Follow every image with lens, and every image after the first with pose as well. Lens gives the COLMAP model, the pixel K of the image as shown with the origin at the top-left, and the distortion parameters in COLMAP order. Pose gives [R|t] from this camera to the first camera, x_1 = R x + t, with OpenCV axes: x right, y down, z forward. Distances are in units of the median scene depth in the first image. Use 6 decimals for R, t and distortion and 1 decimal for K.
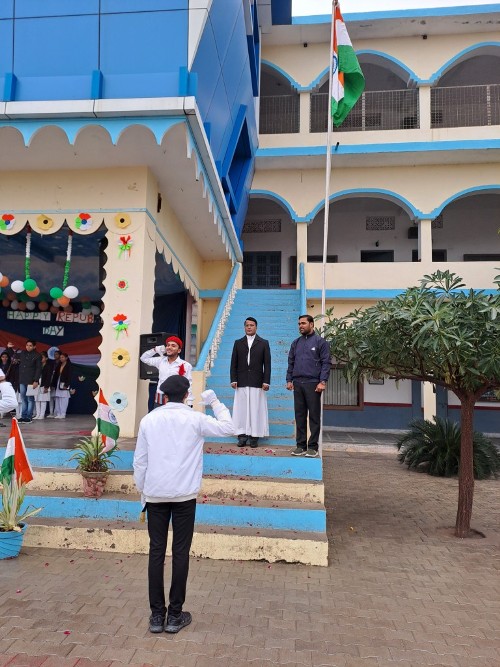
lens RADIAL K [[478.2, 0, 250.0], [0, 478.2, 333.5], [0, 0, 1]] dist [0.042791, -0.000443]
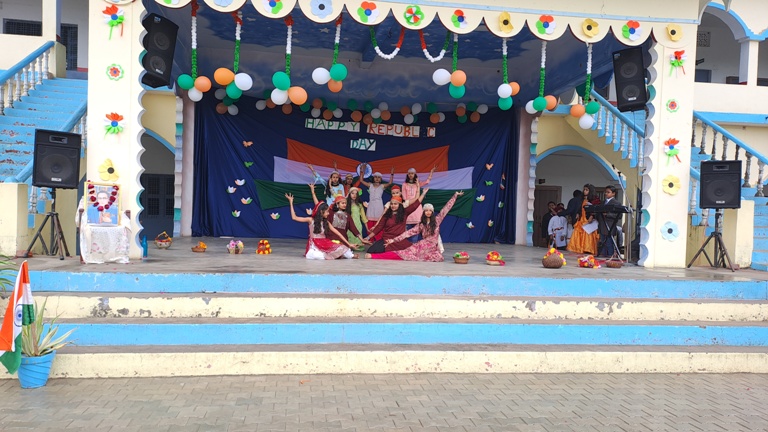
lens RADIAL K [[543.5, 0, 356.5], [0, 543.5, 226.3], [0, 0, 1]] dist [0.027384, -0.001546]
pose [[0.974078, -0.002036, 0.226204, -0.642137], [-0.032744, 0.988159, 0.149897, -0.006238], [-0.223830, -0.153418, 0.962477, 0.049906]]
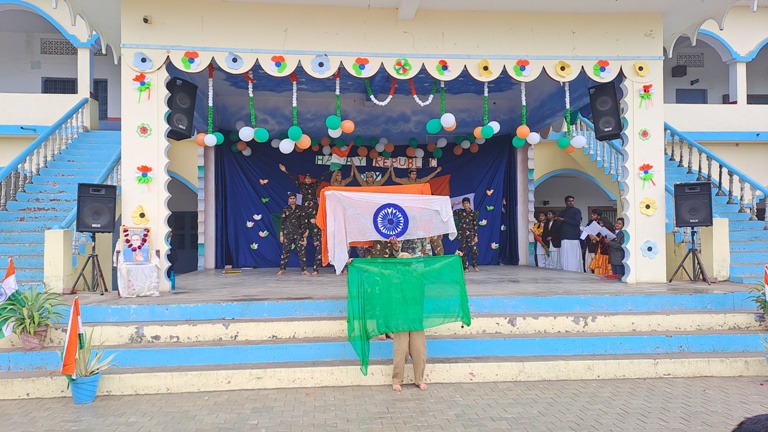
lens RADIAL K [[542.3, 0, 355.8], [0, 542.3, 227.8], [0, 0, 1]] dist [0.042713, -0.030709]
pose [[0.982302, -0.030951, 0.184727, -0.632944], [0.010873, 0.994012, 0.108730, -0.022385], [-0.186986, -0.104797, 0.976757, -0.018359]]
